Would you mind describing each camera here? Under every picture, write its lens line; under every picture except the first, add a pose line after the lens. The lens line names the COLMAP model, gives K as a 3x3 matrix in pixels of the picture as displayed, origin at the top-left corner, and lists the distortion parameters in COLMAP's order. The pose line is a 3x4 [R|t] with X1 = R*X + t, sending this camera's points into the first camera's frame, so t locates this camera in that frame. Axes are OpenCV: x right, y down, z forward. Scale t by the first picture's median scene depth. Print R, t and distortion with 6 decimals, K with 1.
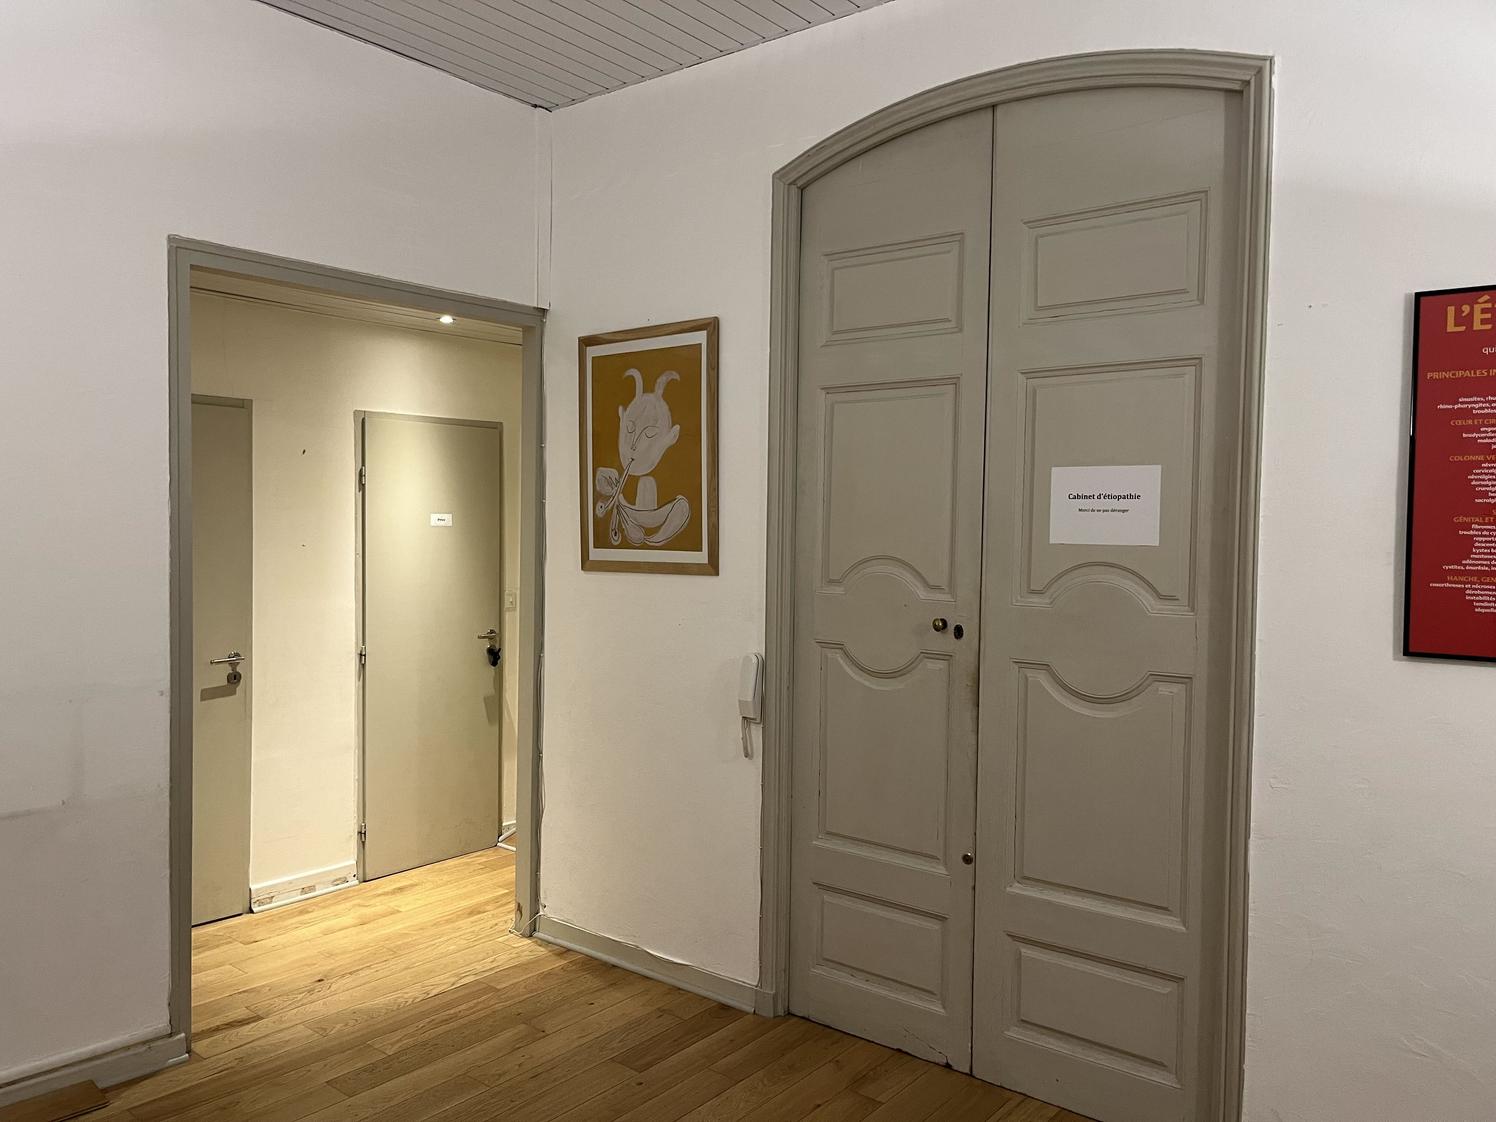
lens RADIAL K [[1140.5, 0, 747.2], [0, 1140.5, 564.2], [0, 0, 1]] dist [-0.006807, -0.002376]
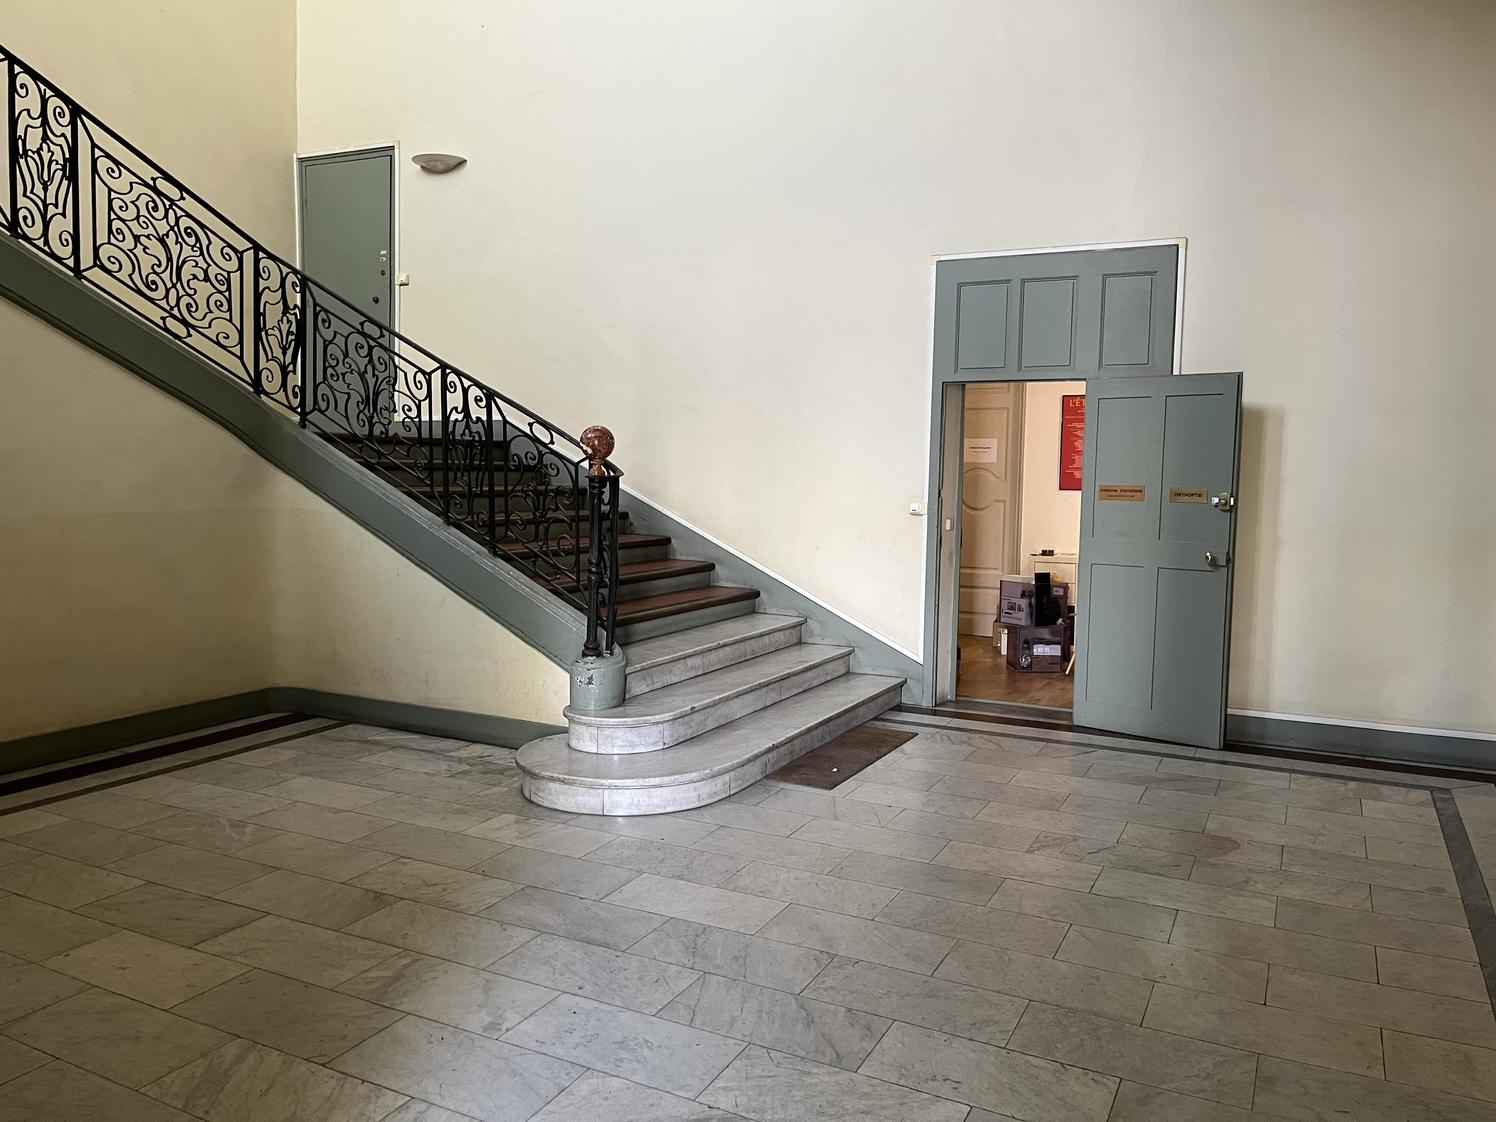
lens RADIAL K [[1140.5, 0, 747.7], [0, 1140.5, 556.8], [0, 0, 1]] dist [-0.006807, -0.002376]
pose [[0.980479, -0.022018, 0.195387, -1.056402], [0.013142, 0.998827, 0.046608, 0.098598], [-0.196184, -0.043130, 0.979618, -2.235097]]
